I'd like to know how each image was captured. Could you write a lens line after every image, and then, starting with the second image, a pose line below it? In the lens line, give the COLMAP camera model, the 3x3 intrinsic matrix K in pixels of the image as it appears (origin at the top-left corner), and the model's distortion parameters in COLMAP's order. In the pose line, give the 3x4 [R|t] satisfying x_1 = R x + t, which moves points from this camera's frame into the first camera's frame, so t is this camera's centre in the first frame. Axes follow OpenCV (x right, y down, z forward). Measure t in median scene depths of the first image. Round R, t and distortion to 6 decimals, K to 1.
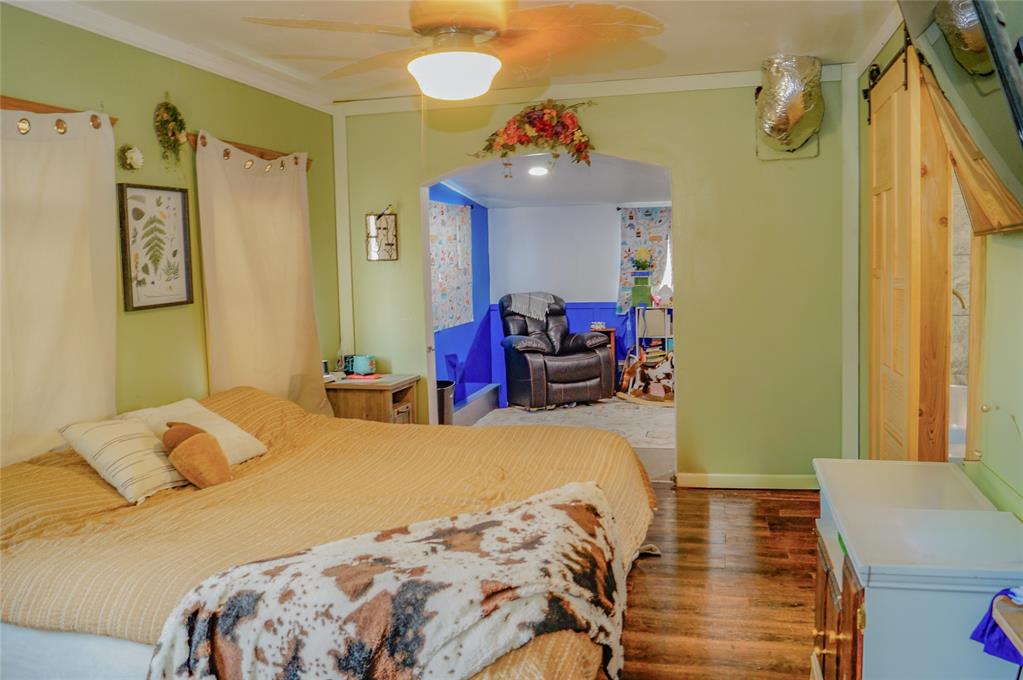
lens RADIAL K [[806.5, 0, 510.2], [0, 806.5, 329.5], [0, 0, 1]] dist [-0.087913, 0.018920]
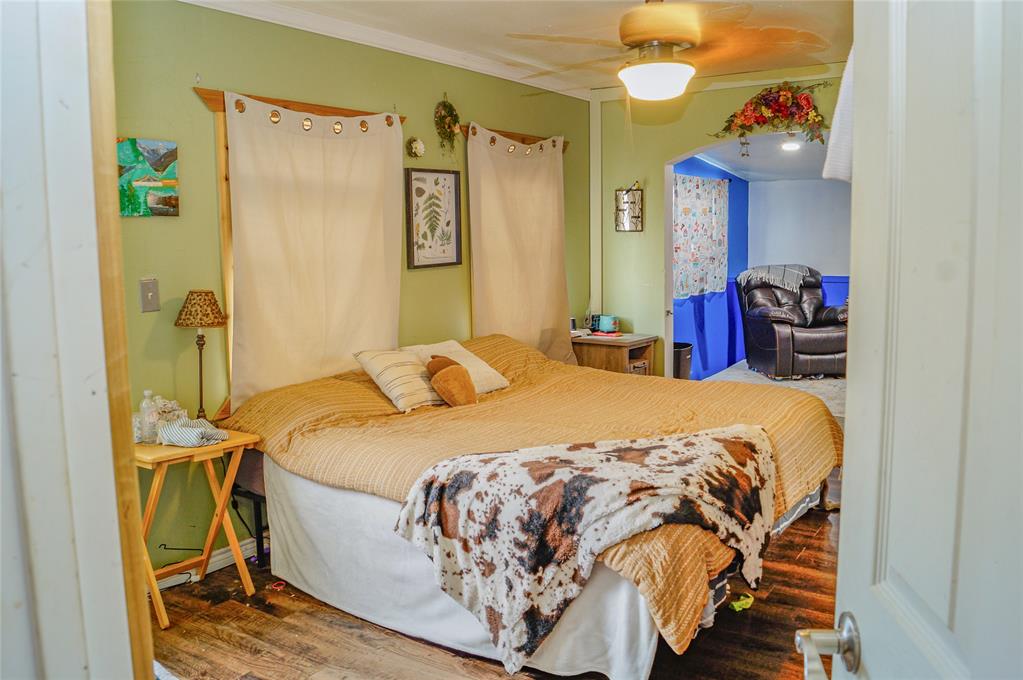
lens RADIAL K [[806.5, 0, 510.2], [0, 806.5, 329.5], [0, 0, 1]] dist [-0.087913, 0.018920]
pose [[0.937637, 0.053437, -0.343485, 0.111212], [-0.039971, 0.998134, 0.046170, 0.007474], [0.345311, -0.029561, 0.938023, -0.153355]]
